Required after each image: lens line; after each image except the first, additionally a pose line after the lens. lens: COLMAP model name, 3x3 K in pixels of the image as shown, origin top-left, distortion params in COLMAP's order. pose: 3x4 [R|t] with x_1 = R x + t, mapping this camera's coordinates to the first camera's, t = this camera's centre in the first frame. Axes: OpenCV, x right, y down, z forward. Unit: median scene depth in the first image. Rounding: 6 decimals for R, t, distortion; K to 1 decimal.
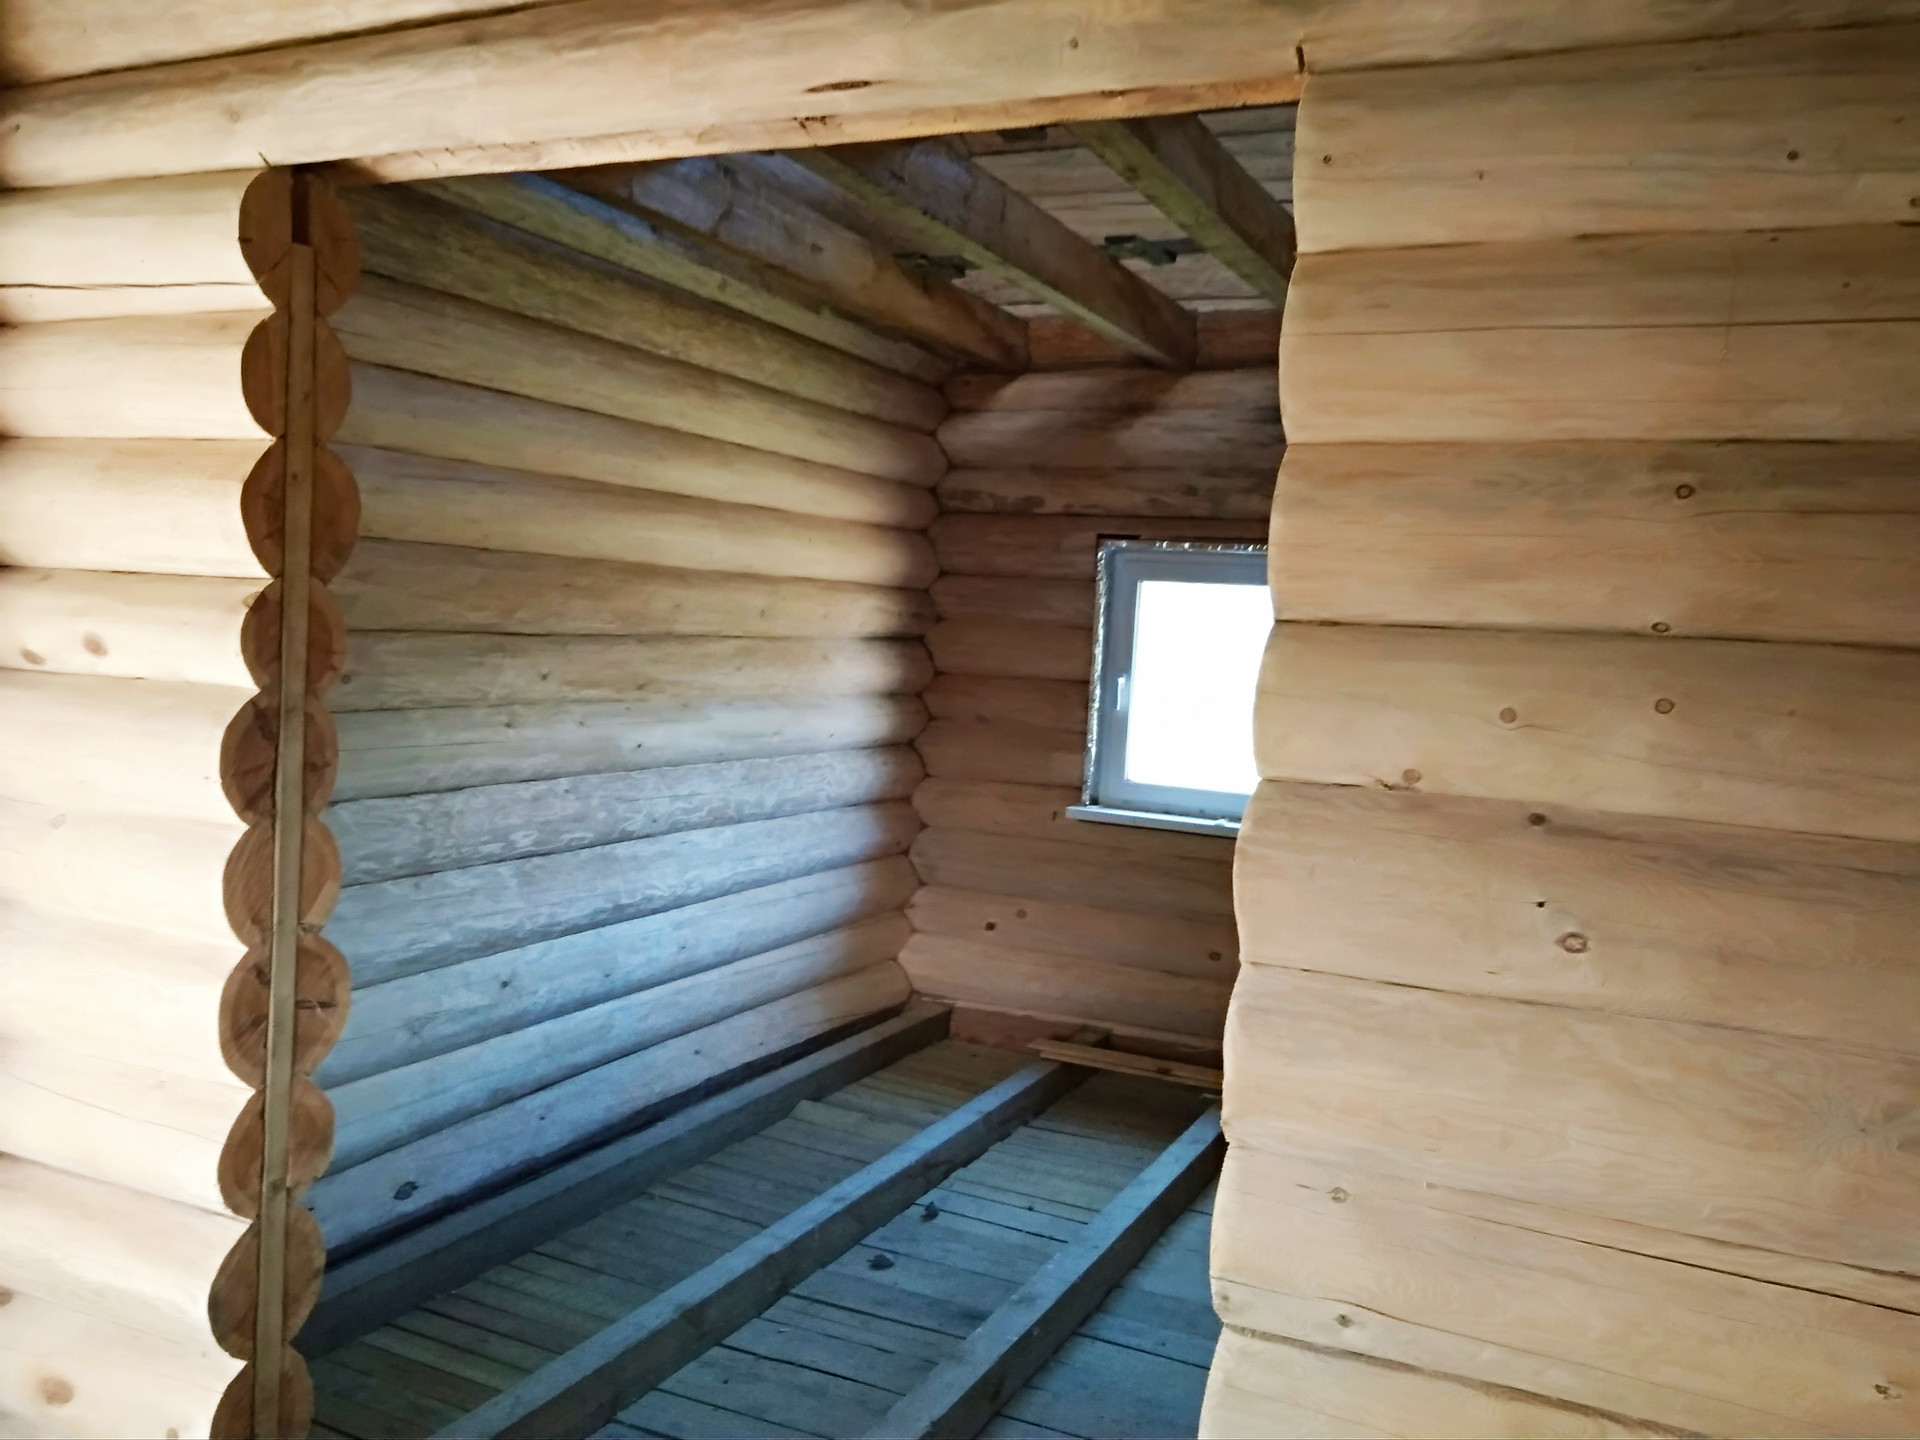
lens RADIAL K [[1584.6, 0, 960.0], [0, 1584.6, 720.0], [0, 0, 1]] dist [0.128369, -0.228761]
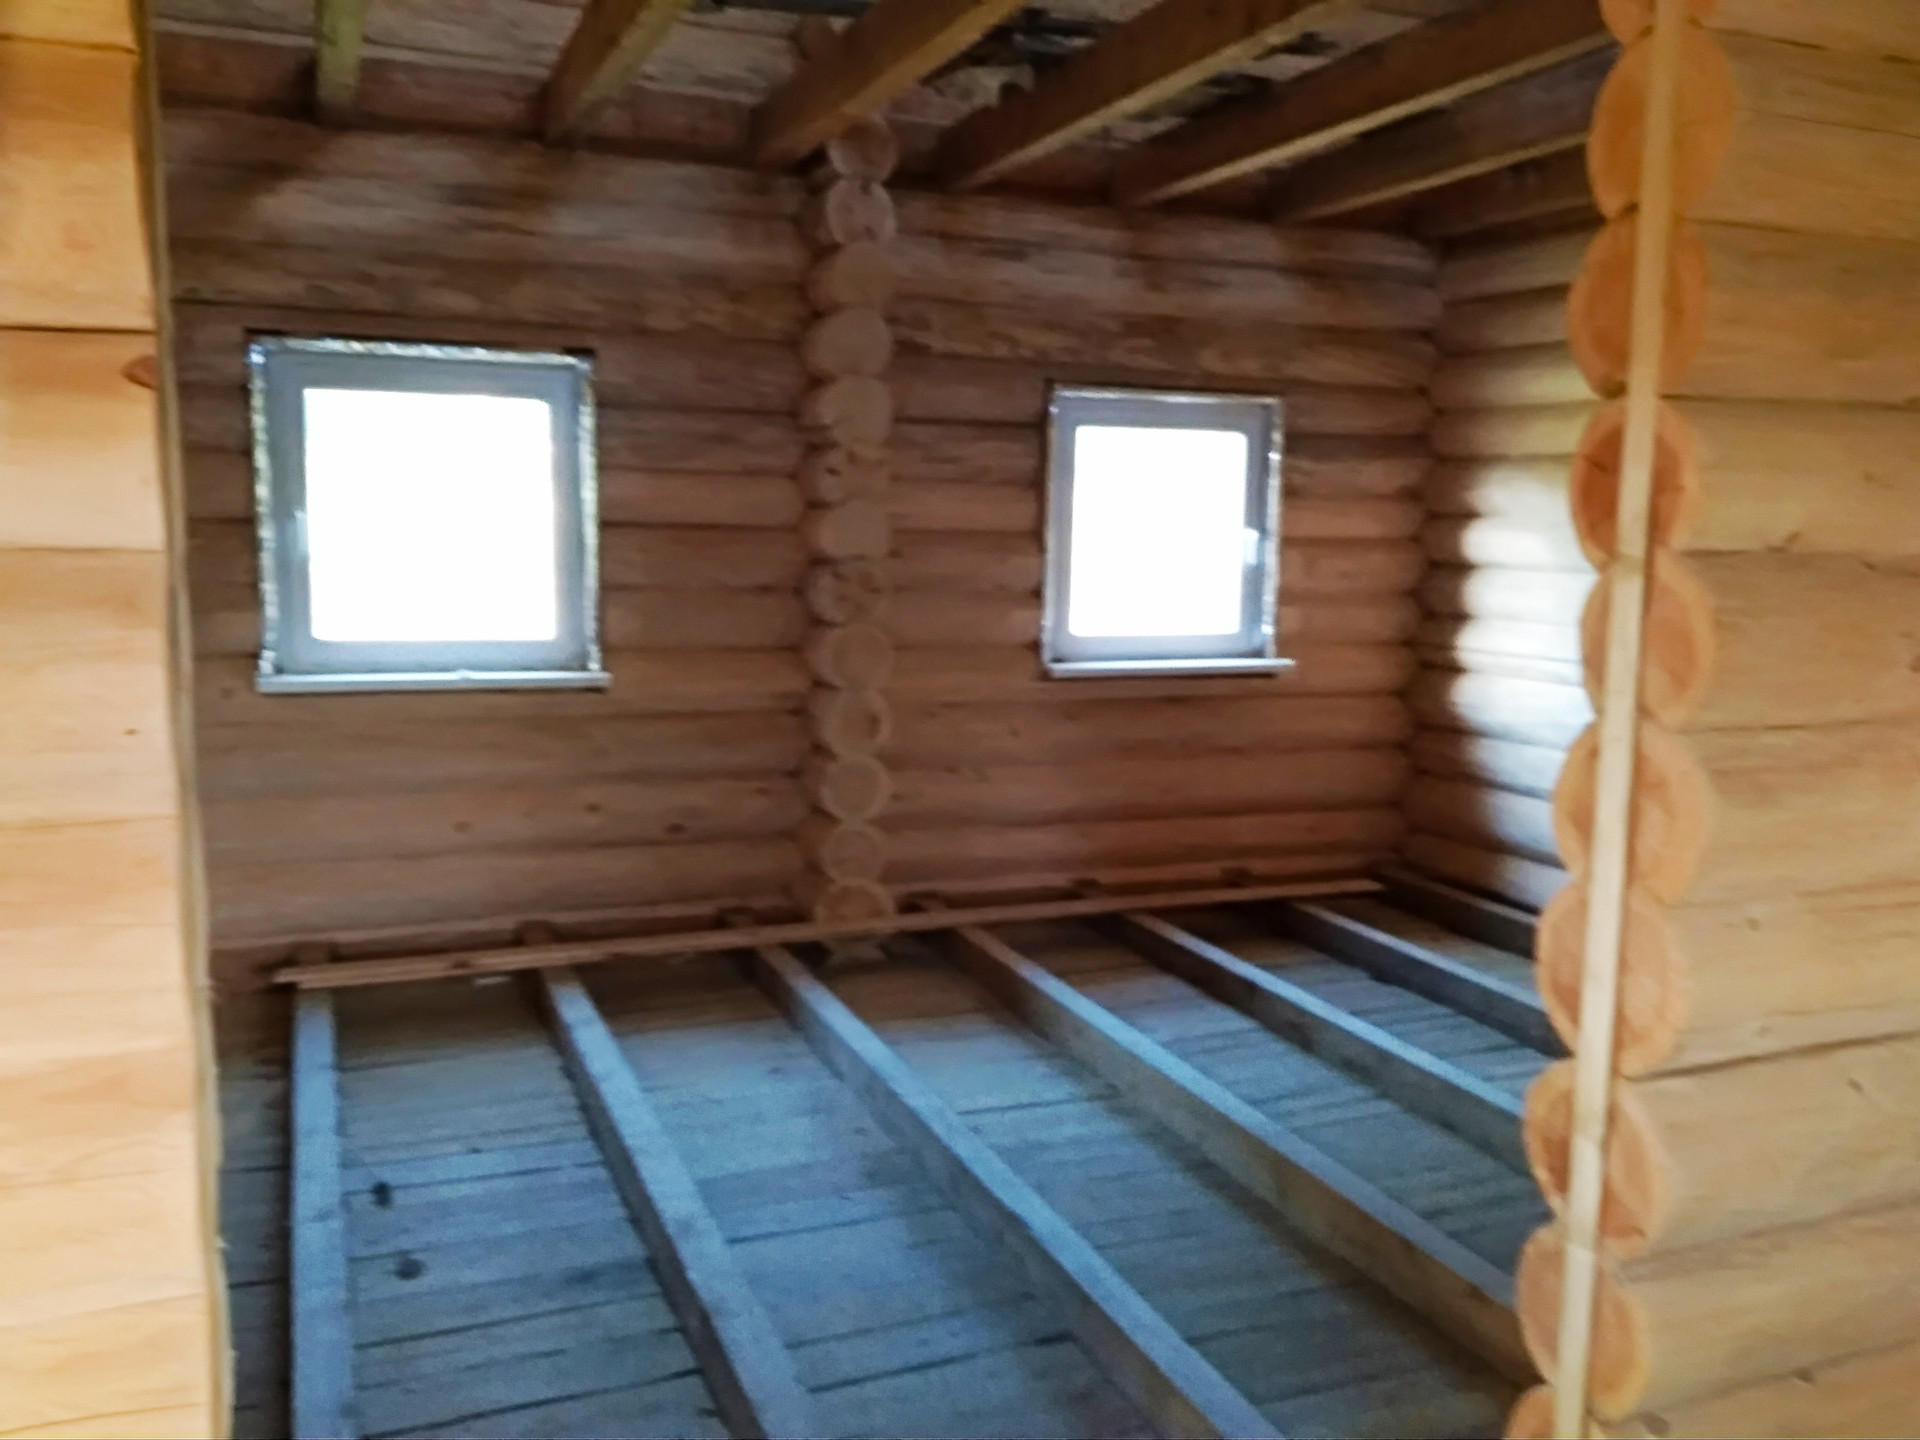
lens RADIAL K [[1584.6, 0, 960.0], [0, 1584.6, 720.0], [0, 0, 1]] dist [0.128369, -0.228761]
pose [[0.680014, -0.137326, 0.720224, -0.274487], [0.063672, 0.989653, 0.128580, -0.006067], [-0.730429, -0.041578, 0.681722, 0.196322]]
